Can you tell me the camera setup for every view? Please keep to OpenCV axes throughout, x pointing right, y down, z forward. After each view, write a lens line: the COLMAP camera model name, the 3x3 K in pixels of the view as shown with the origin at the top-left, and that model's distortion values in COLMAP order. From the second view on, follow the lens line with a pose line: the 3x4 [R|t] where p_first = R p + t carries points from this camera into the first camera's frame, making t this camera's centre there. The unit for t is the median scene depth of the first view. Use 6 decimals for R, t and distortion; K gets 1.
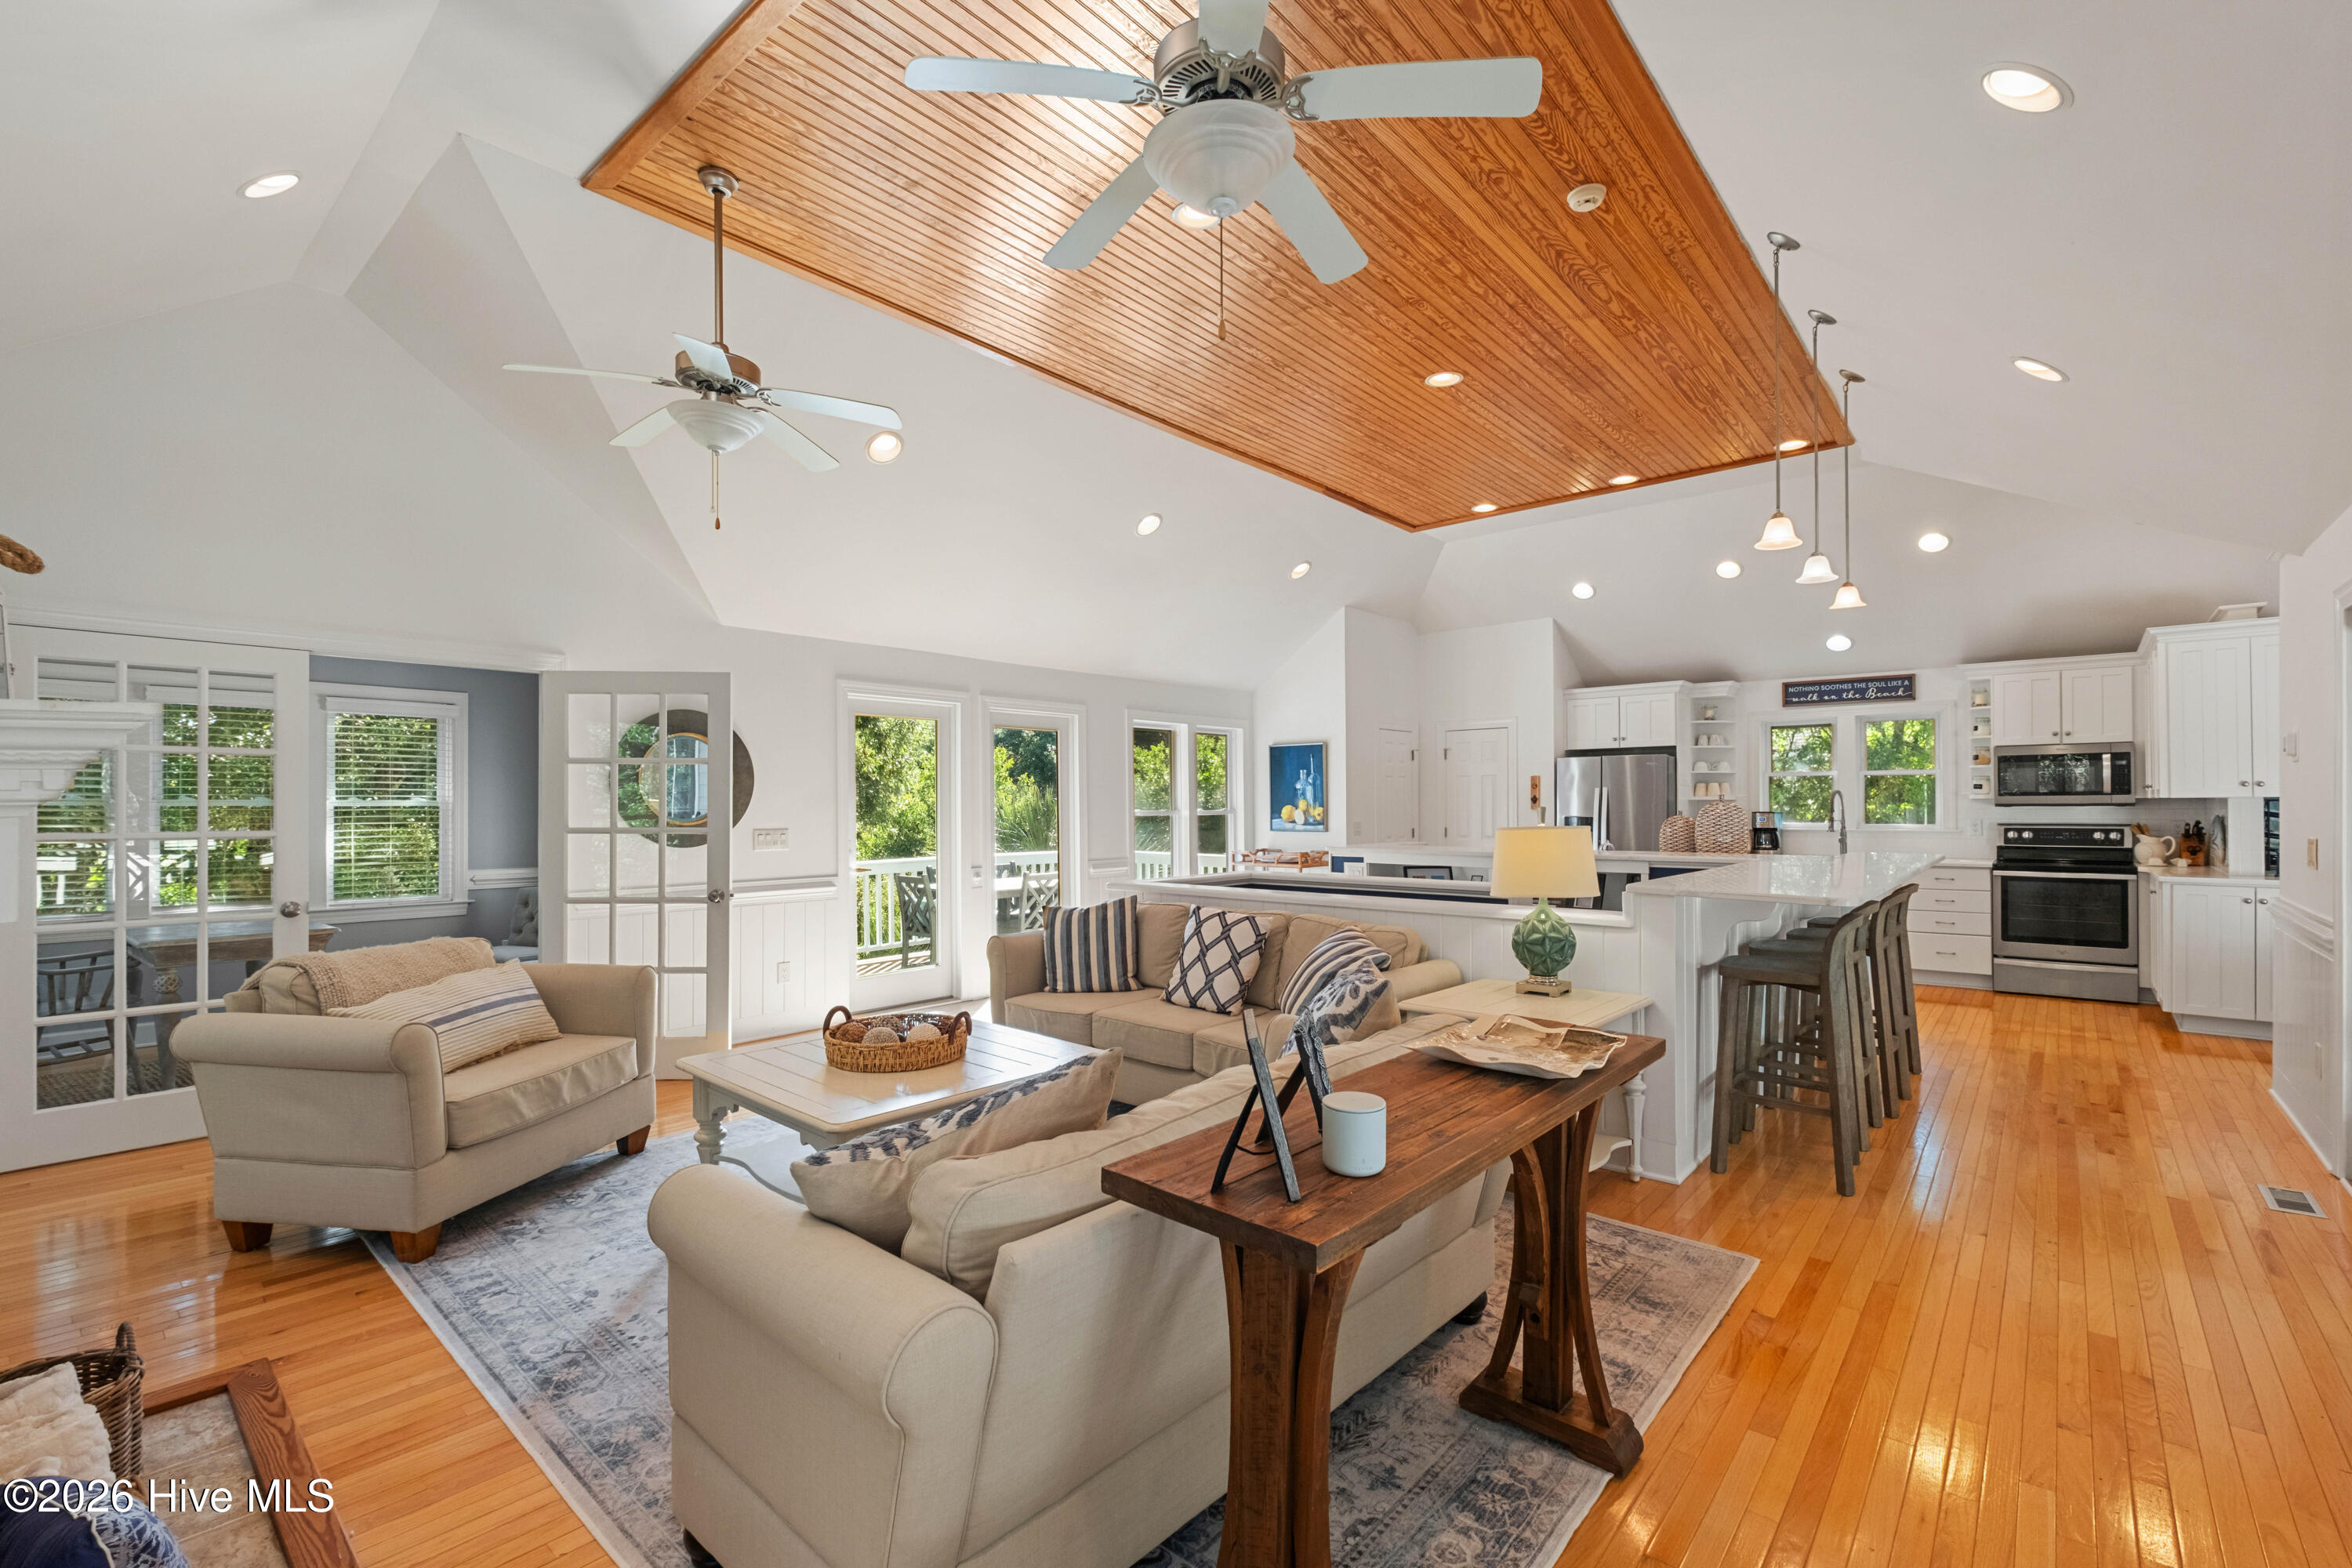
lens RADIAL K [[1021.9, 0, 1174.8], [0, 1021.9, 807.1], [0, 0, 1]] dist [0.000291, -0.003262]
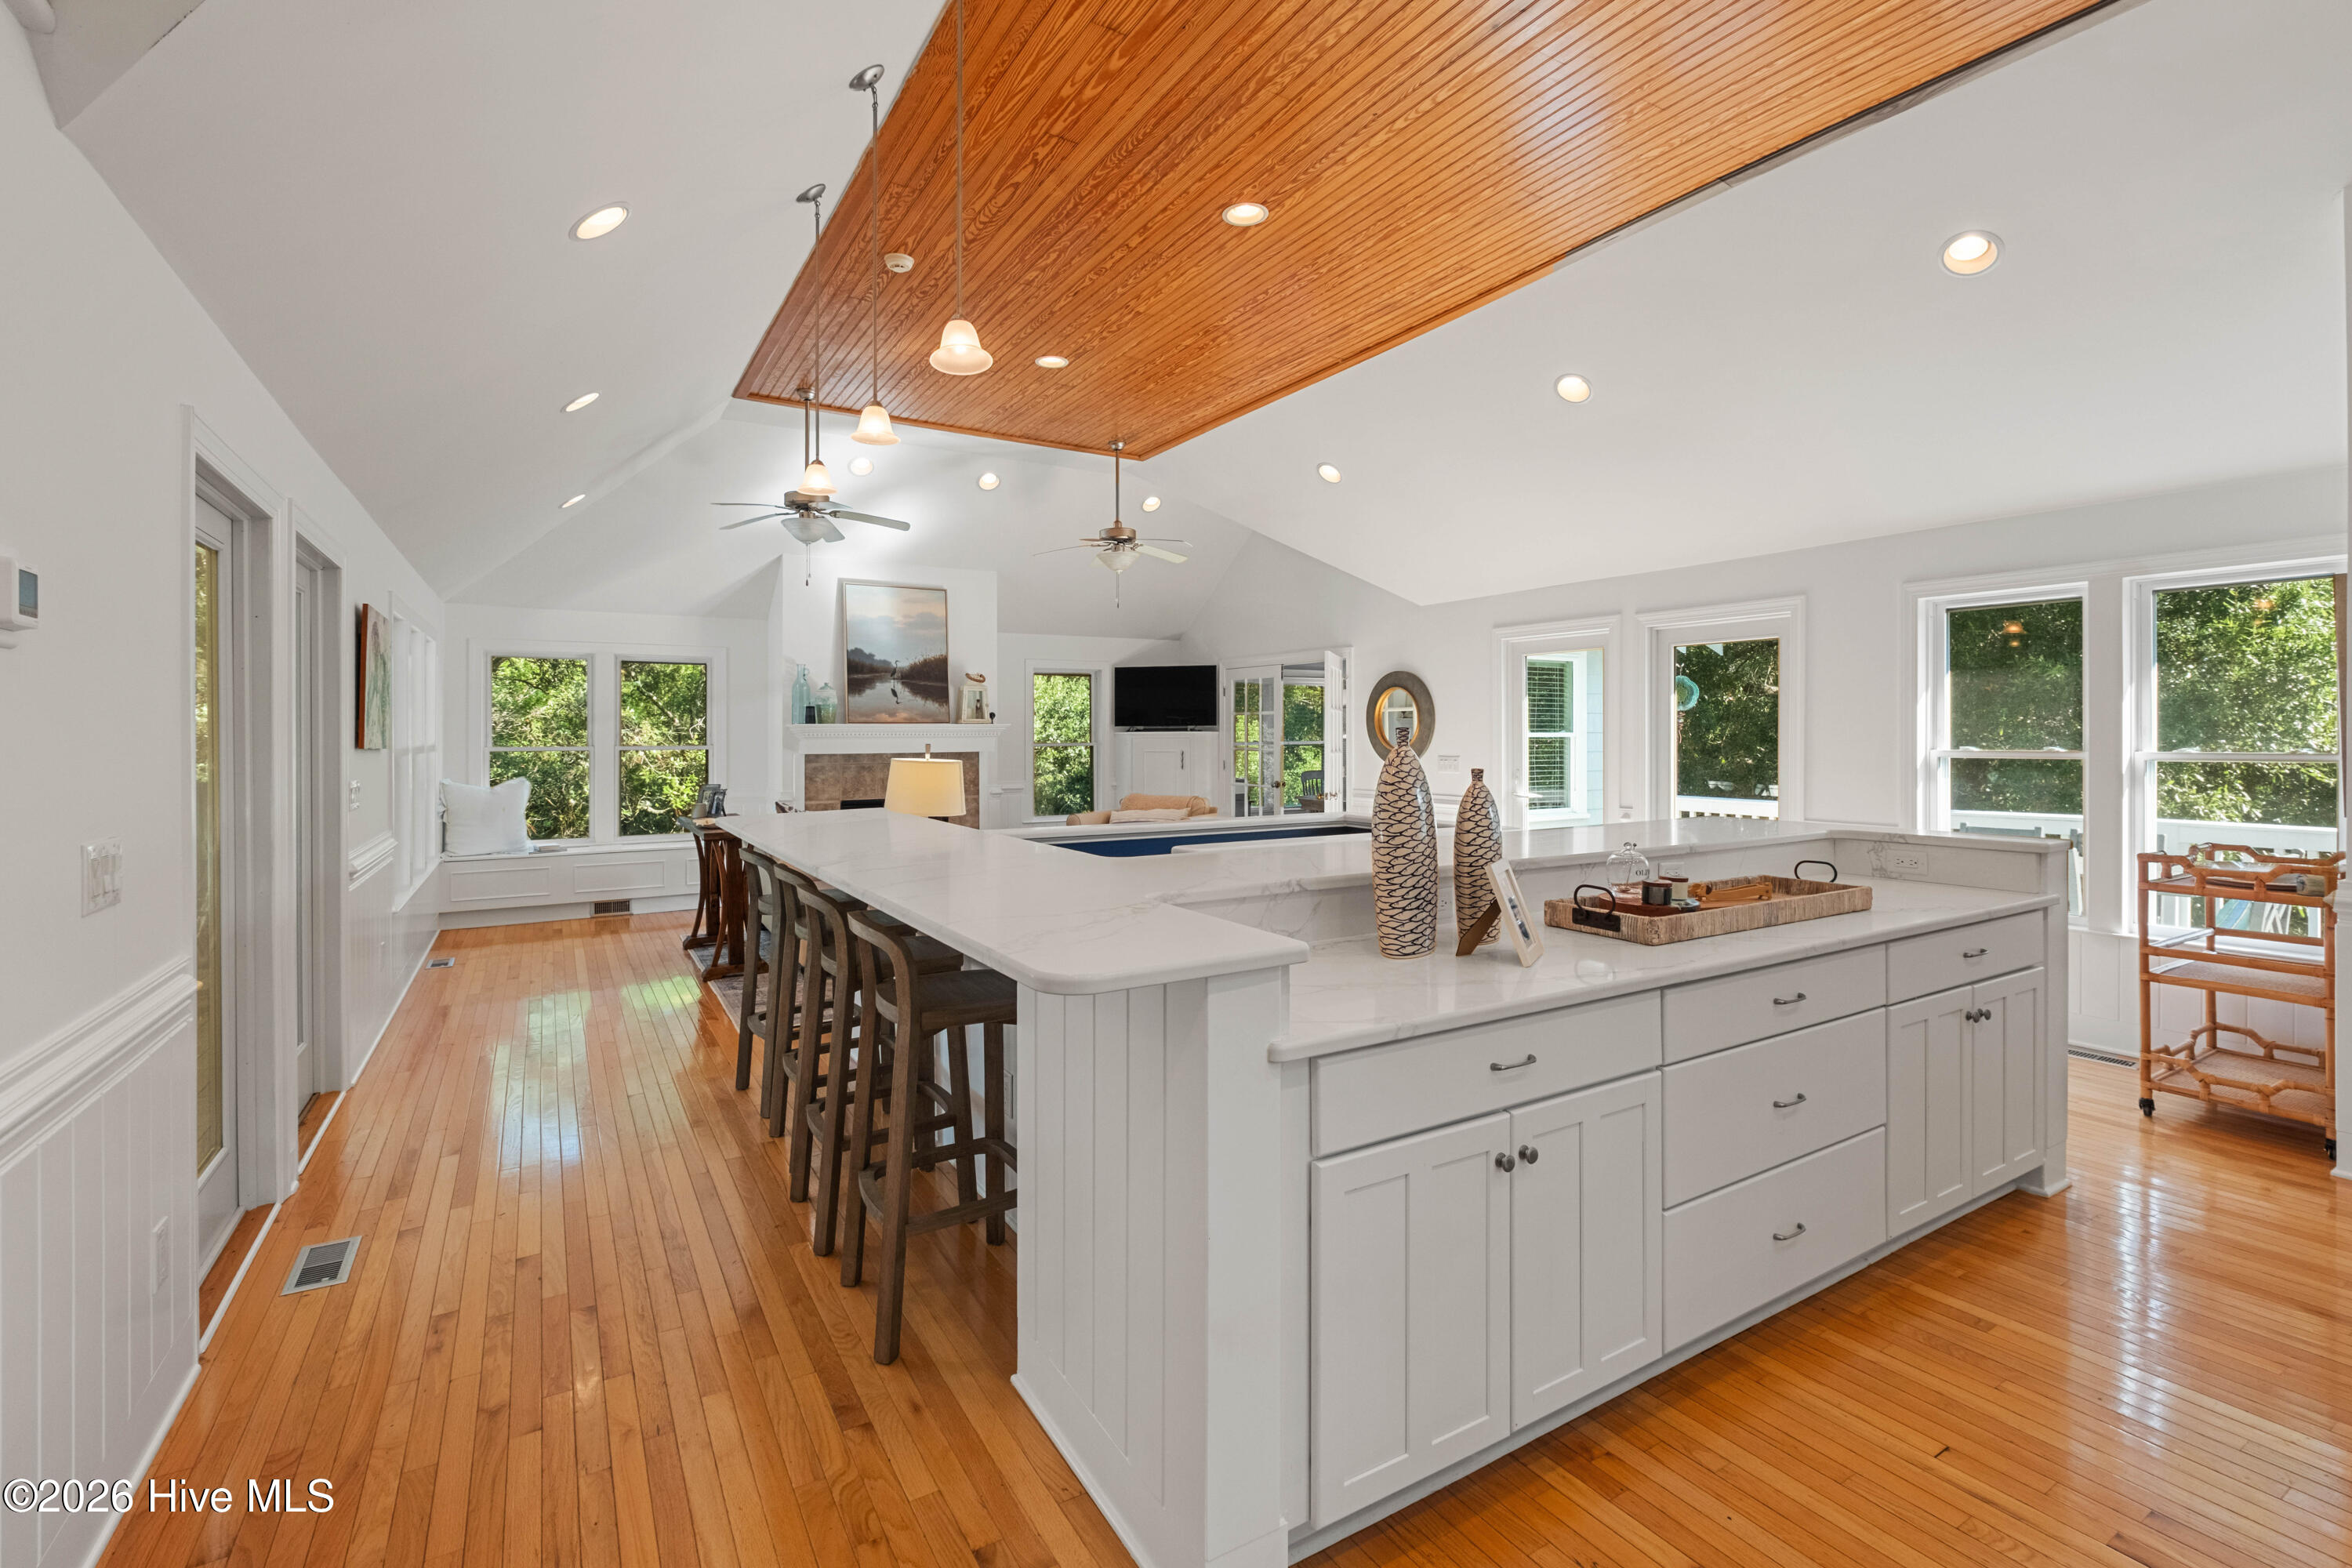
lens RADIAL K [[1021.9, 0, 1165.2], [0, 1021.9, 737.4], [0, 0, 1]] dist [0.000291, -0.003262]
pose [[-0.307404, 0.006038, -0.951560, 0.774753], [0.002286, 0.999982, 0.005607, -0.008657], [0.951576, -0.000451, -0.307412, 0.875646]]
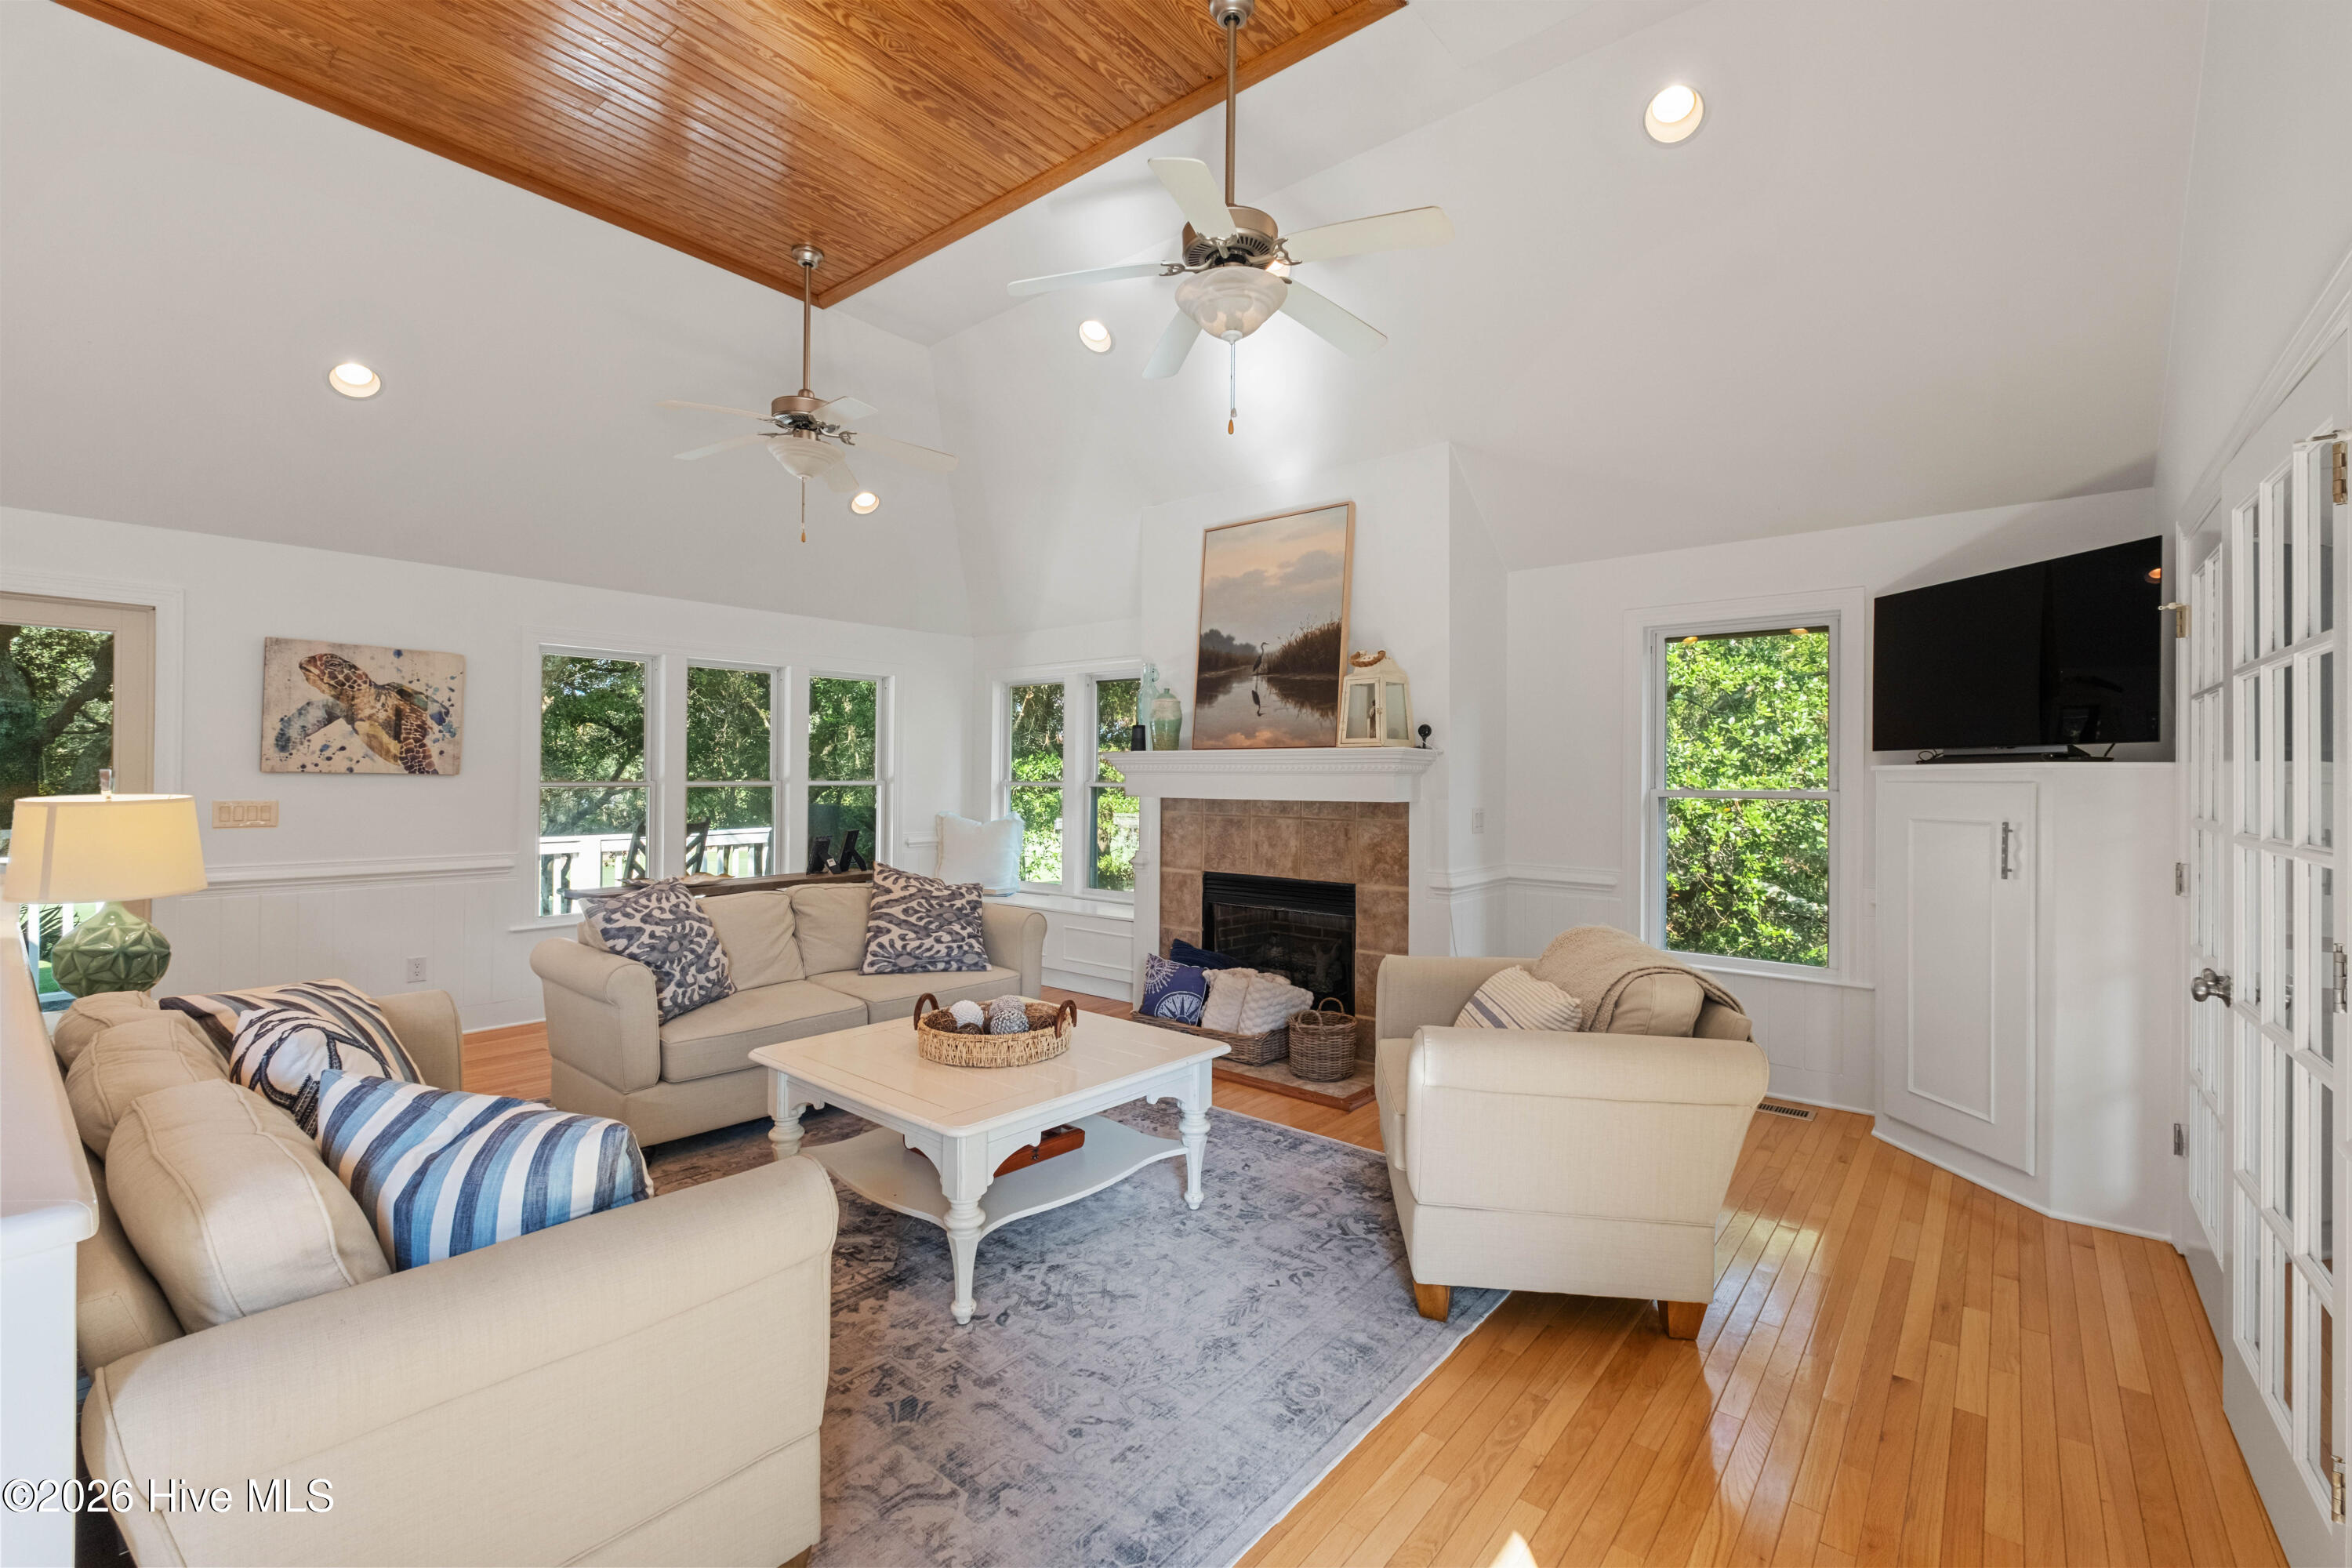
lens RADIAL K [[1021.9, 0, 1176.1], [0, 1021.9, 752.6], [0, 0, 1]] dist [0.000291, -0.003262]
pose [[-0.999522, -0.006154, -0.030303, -0.189054], [-0.005571, 0.999798, -0.019301, -0.002883], [0.030416, -0.019123, -0.999354, 0.910019]]
